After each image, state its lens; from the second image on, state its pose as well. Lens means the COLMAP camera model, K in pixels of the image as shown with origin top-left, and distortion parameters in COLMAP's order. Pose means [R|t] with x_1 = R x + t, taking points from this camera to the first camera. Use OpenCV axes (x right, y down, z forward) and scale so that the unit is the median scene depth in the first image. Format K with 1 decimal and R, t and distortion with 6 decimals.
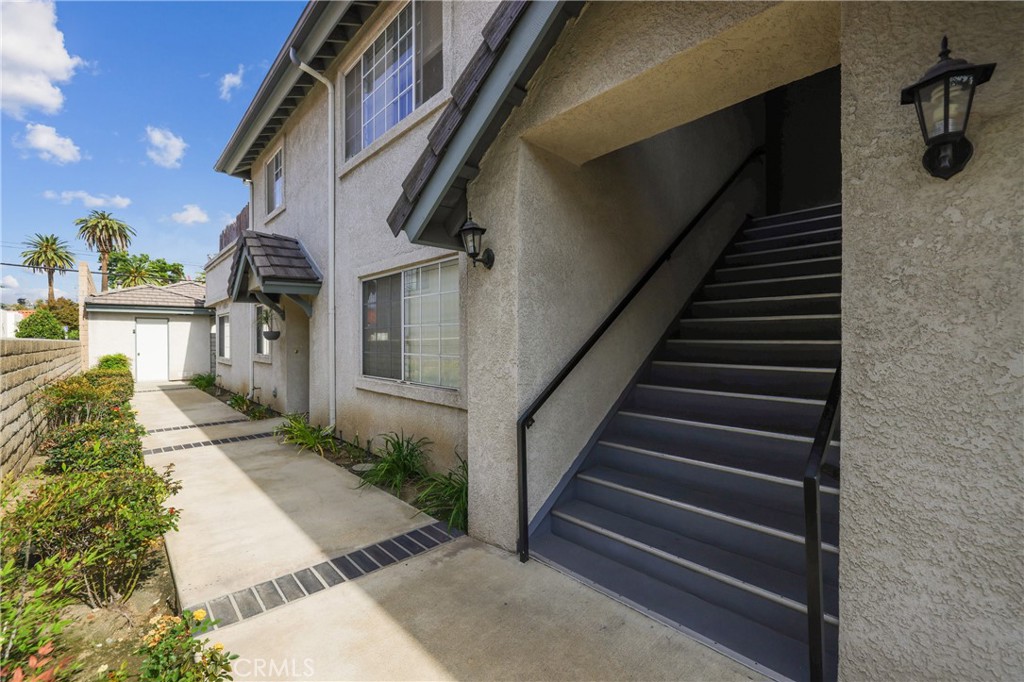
lens RADIAL K [[402.7, 0, 514.0], [0, 402.7, 336.0], [0, 0, 1]] dist [-0.001296, -0.000016]
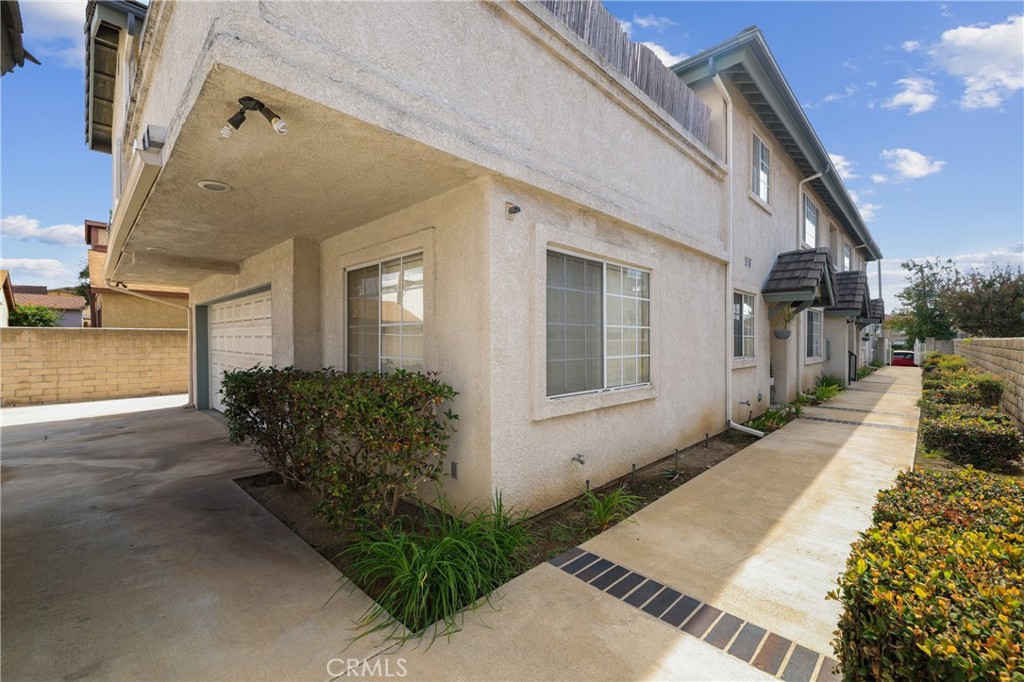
lens RADIAL K [[429.9, 0, 511.9], [0, 429.9, 341.7], [0, 0, 1]] dist [0.000270, -0.000004]
pose [[-0.020418, 0.007121, 0.999766, -1.333265], [0.000953, 0.999974, -0.007103, 0.018560], [-0.999791, 0.000808, -0.020425, 1.357440]]
